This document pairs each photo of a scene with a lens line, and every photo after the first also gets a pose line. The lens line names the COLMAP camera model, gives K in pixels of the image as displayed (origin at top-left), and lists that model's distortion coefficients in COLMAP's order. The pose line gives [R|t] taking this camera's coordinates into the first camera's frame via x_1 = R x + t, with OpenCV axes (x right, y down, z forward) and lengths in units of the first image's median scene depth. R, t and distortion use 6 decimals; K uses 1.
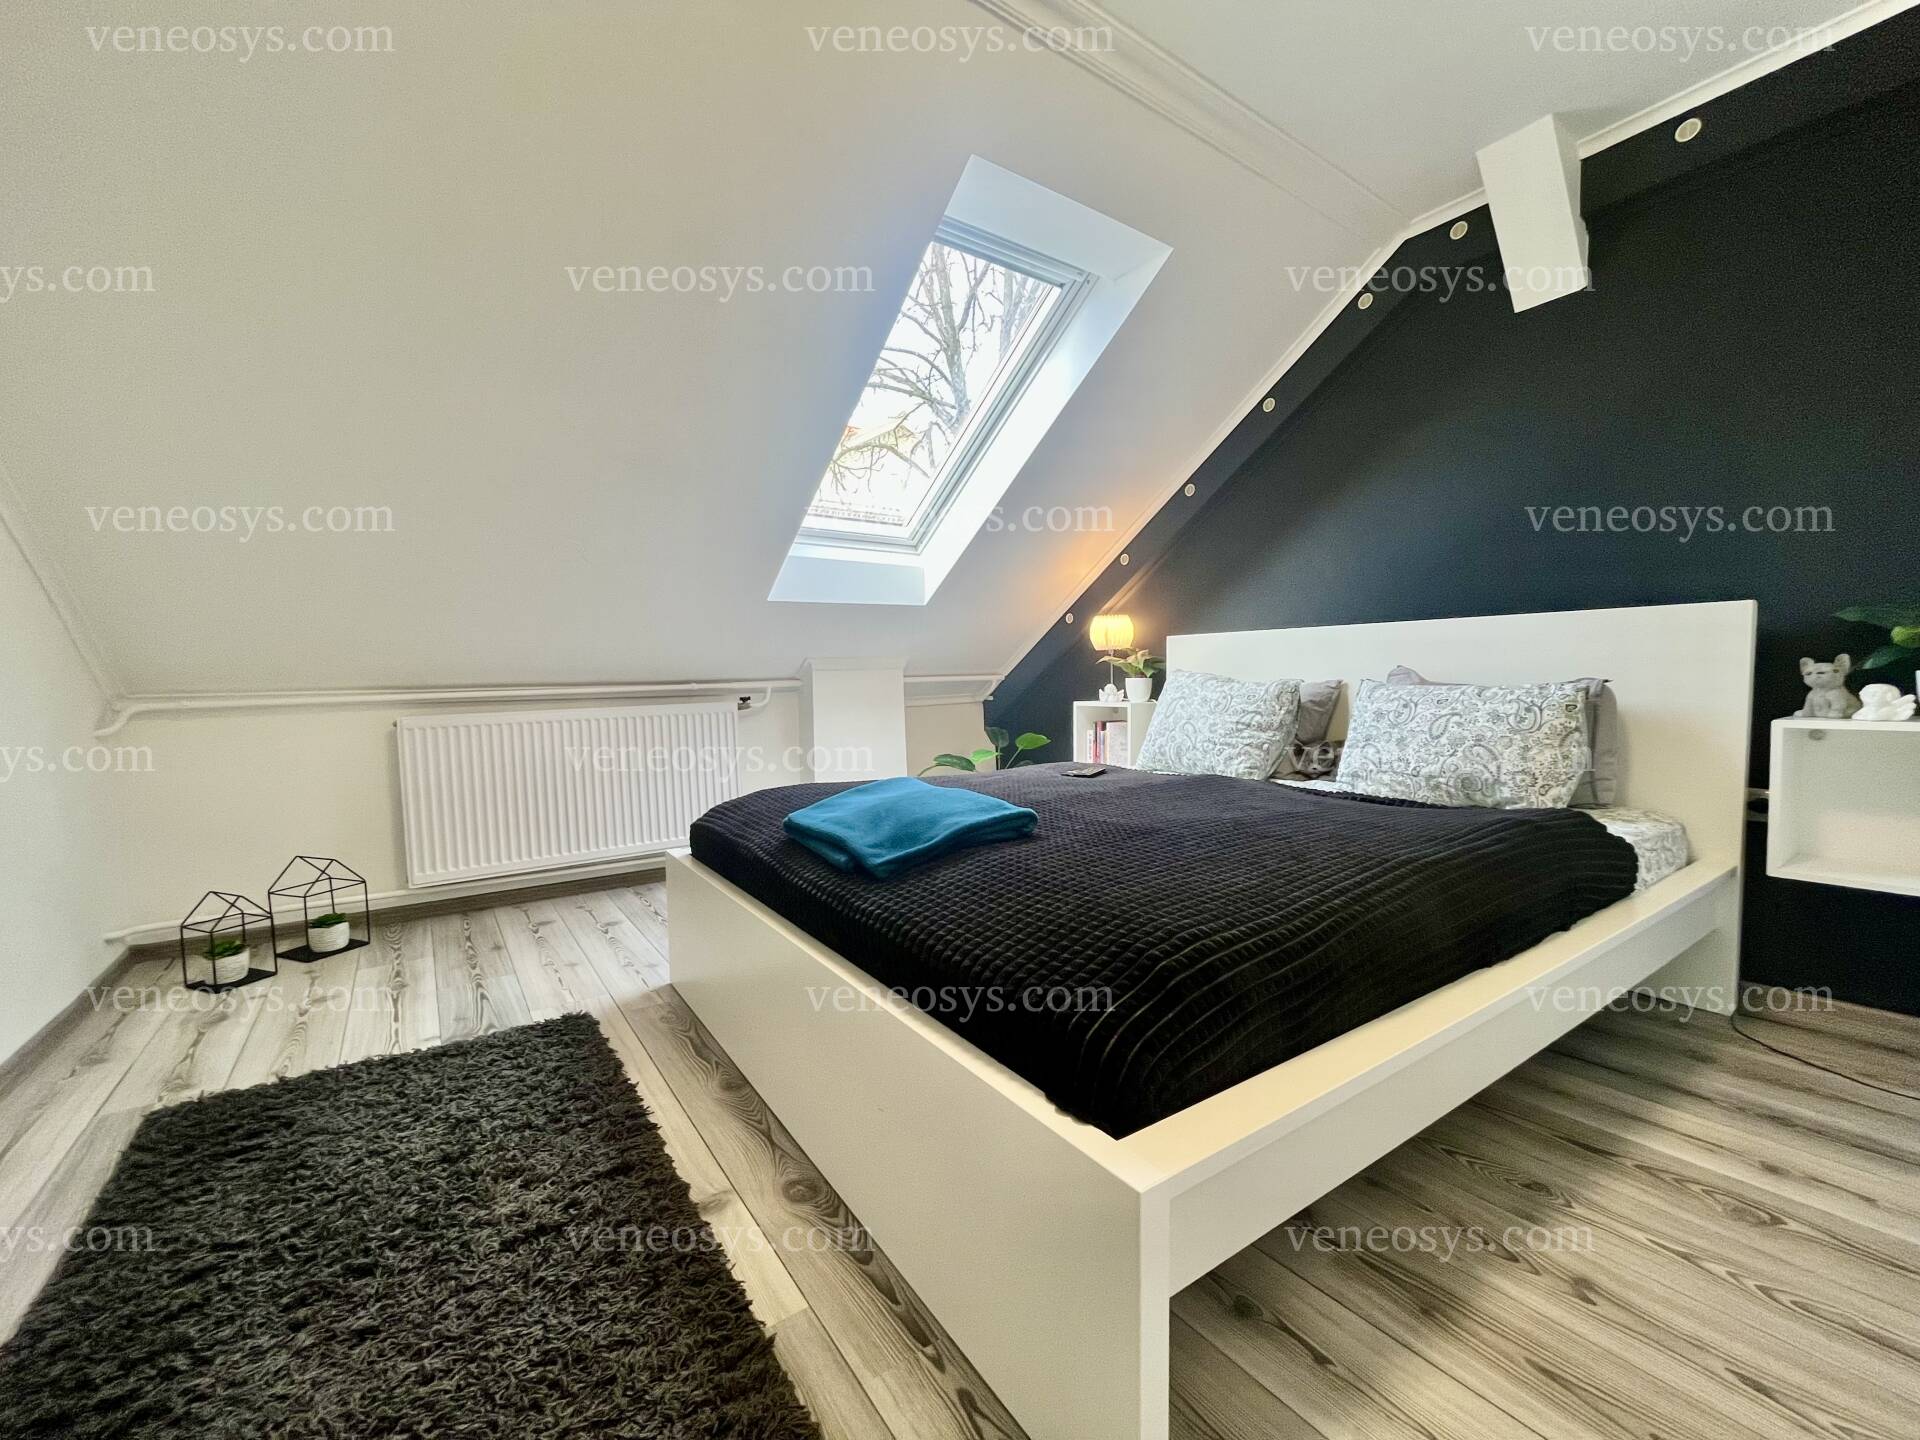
lens RADIAL K [[775.1, 0, 956.8], [0, 775.1, 729.1], [0, 0, 1]] dist [-0.001044, 0.000288]
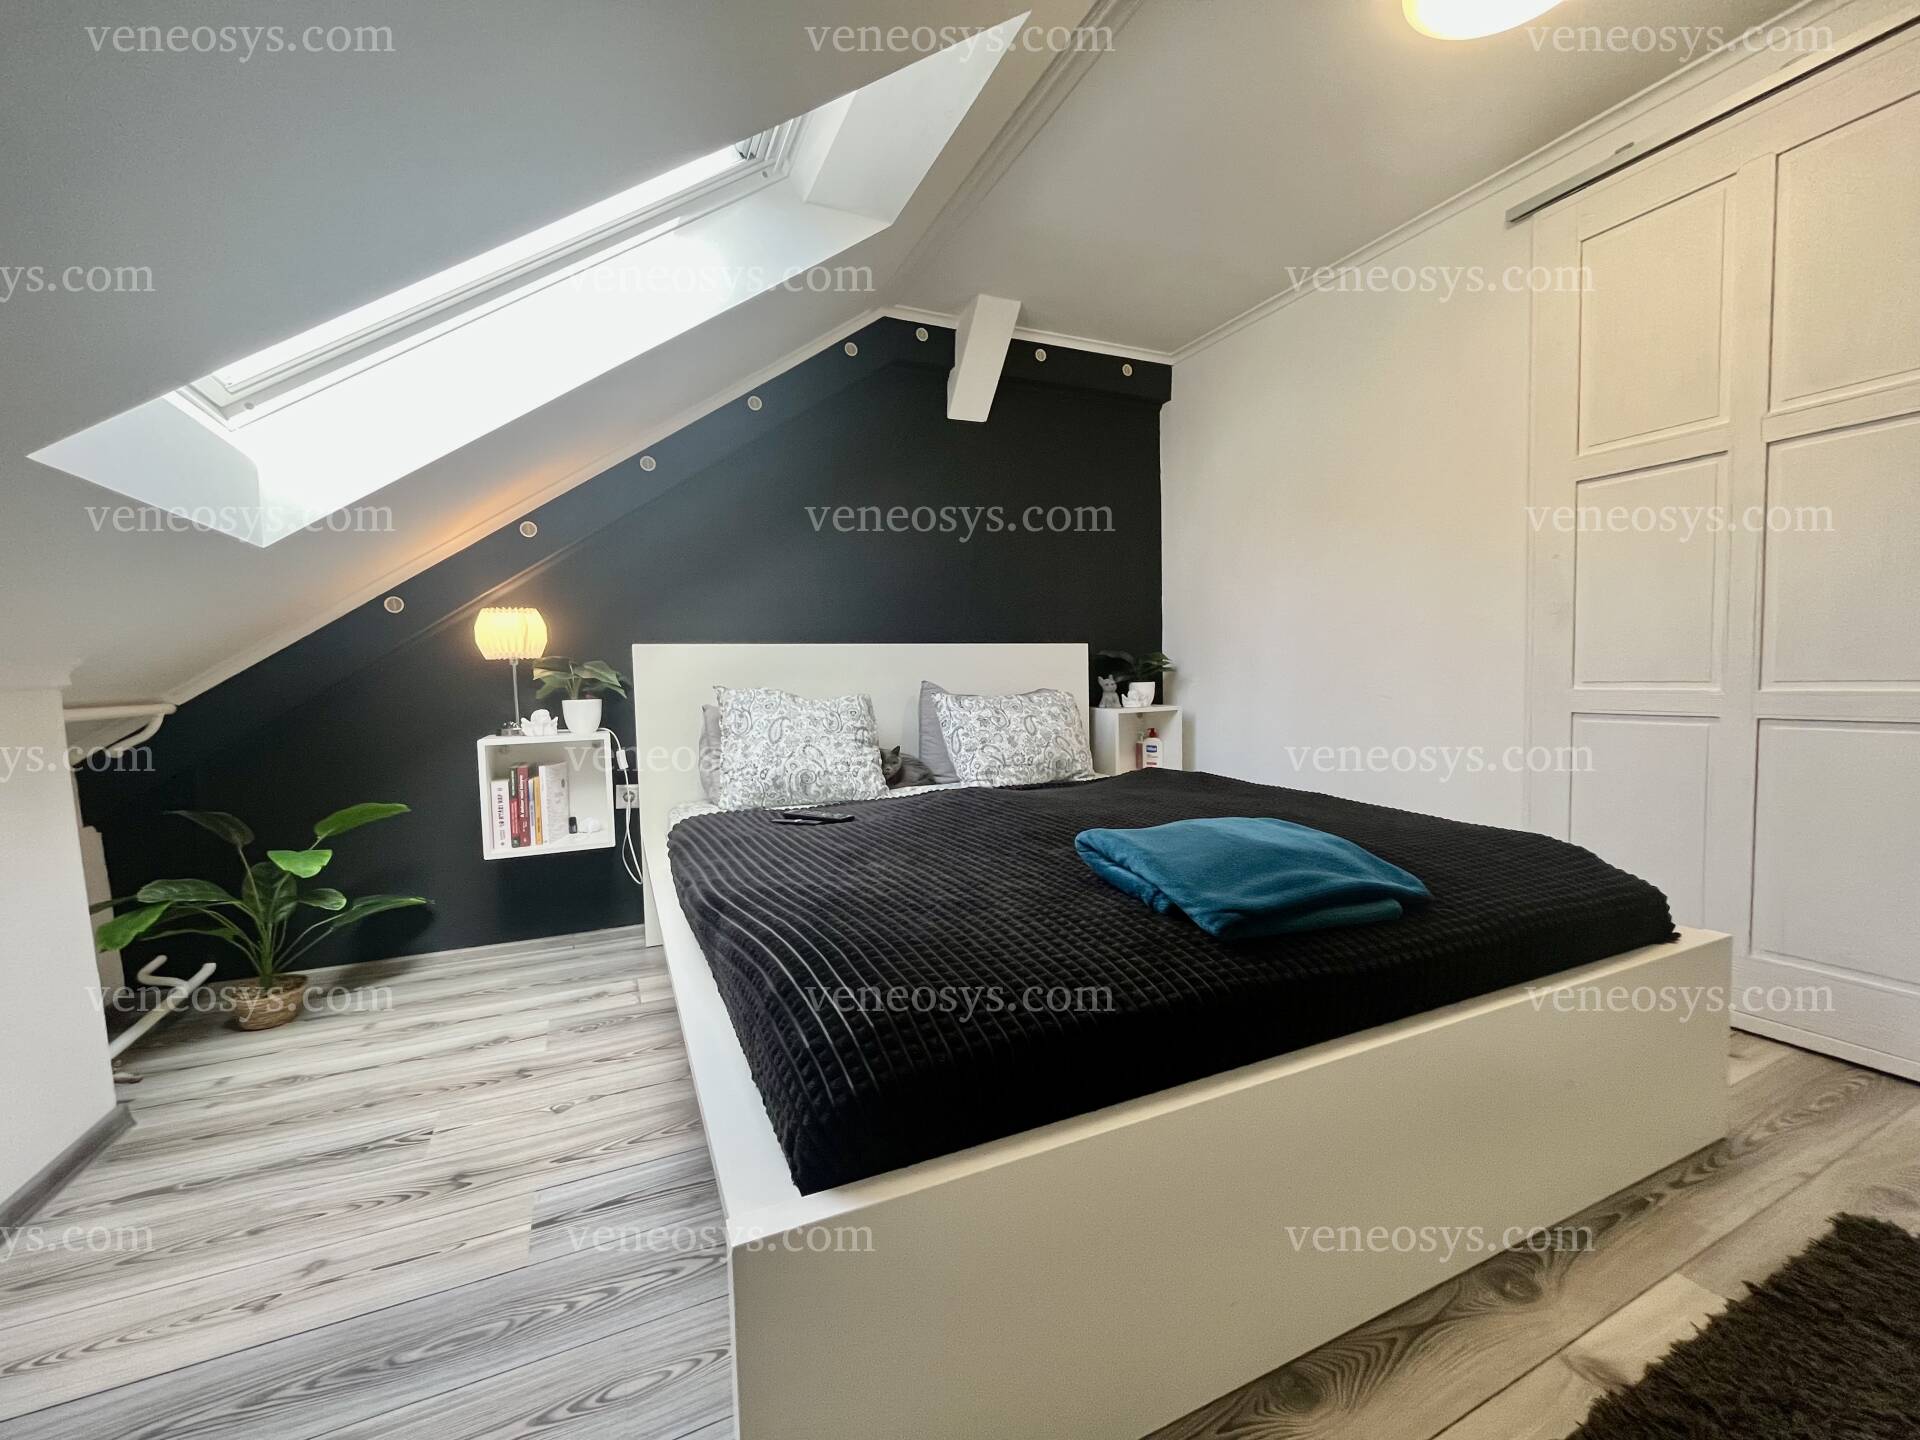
lens RADIAL K [[775.1, 0, 952.8], [0, 775.1, 720.9], [0, 0, 1]] dist [-0.001044, 0.000288]
pose [[0.171475, -0.061905, 0.983242, -0.618315], [0.081834, 0.995470, 0.048403, -0.076156], [-0.981784, 0.072162, 0.175764, 0.774573]]
